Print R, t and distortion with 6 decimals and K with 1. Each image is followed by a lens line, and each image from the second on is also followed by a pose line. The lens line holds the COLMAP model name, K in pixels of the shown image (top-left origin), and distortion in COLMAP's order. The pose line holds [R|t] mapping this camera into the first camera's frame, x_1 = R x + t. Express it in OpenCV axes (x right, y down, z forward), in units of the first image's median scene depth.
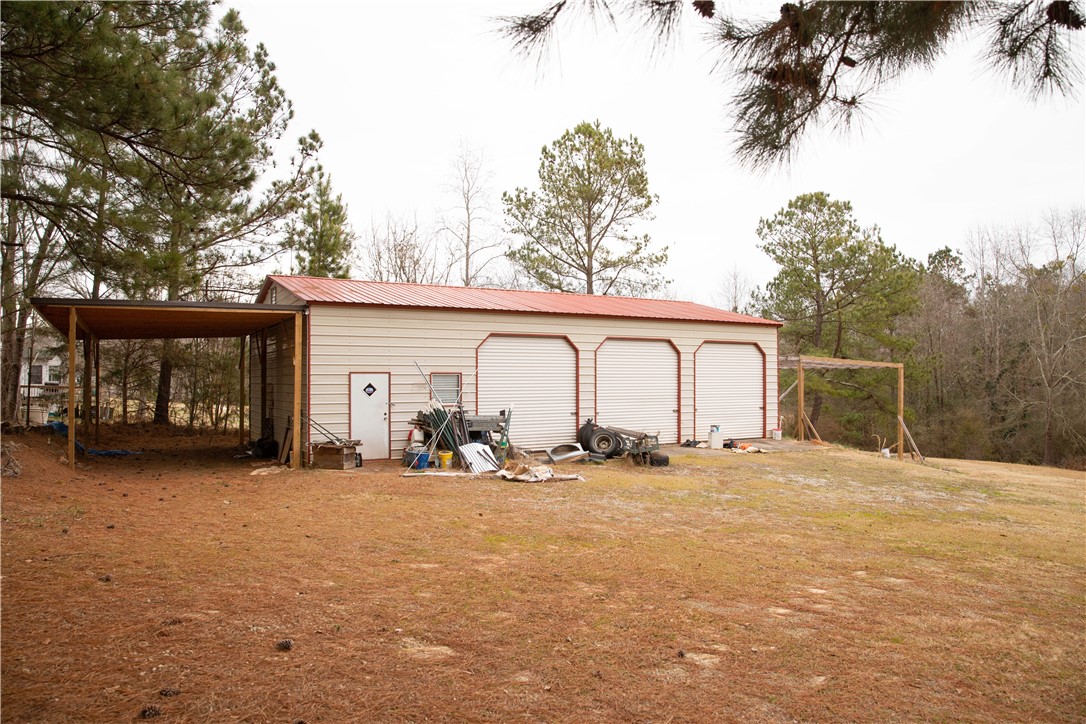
lens RADIAL K [[731.3, 0, 543.3], [0, 731.3, 364.9], [0, 0, 1]] dist [-0.112613, 0.085099]
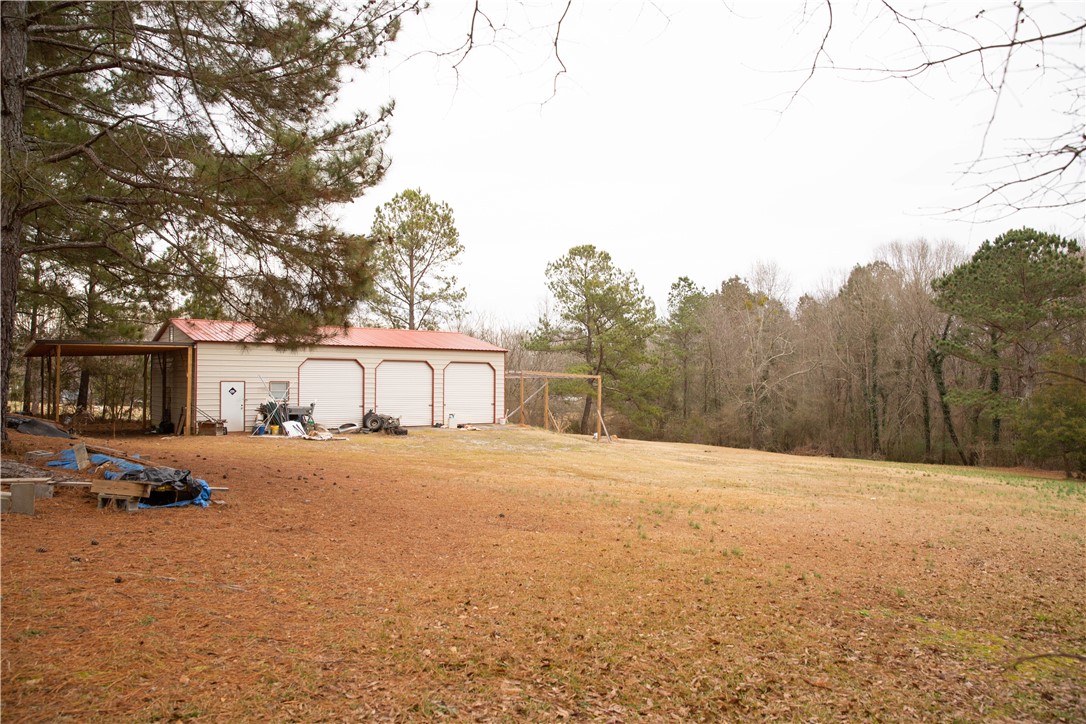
lens RADIAL K [[731.3, 0, 543.3], [0, 731.3, 364.9], [0, 0, 1]] dist [-0.112613, 0.085099]
pose [[0.987799, 0.008326, 0.155514, 0.177119], [-0.007802, 0.999962, -0.003980, -0.021514], [-0.155541, 0.002718, 0.987826, -0.630313]]
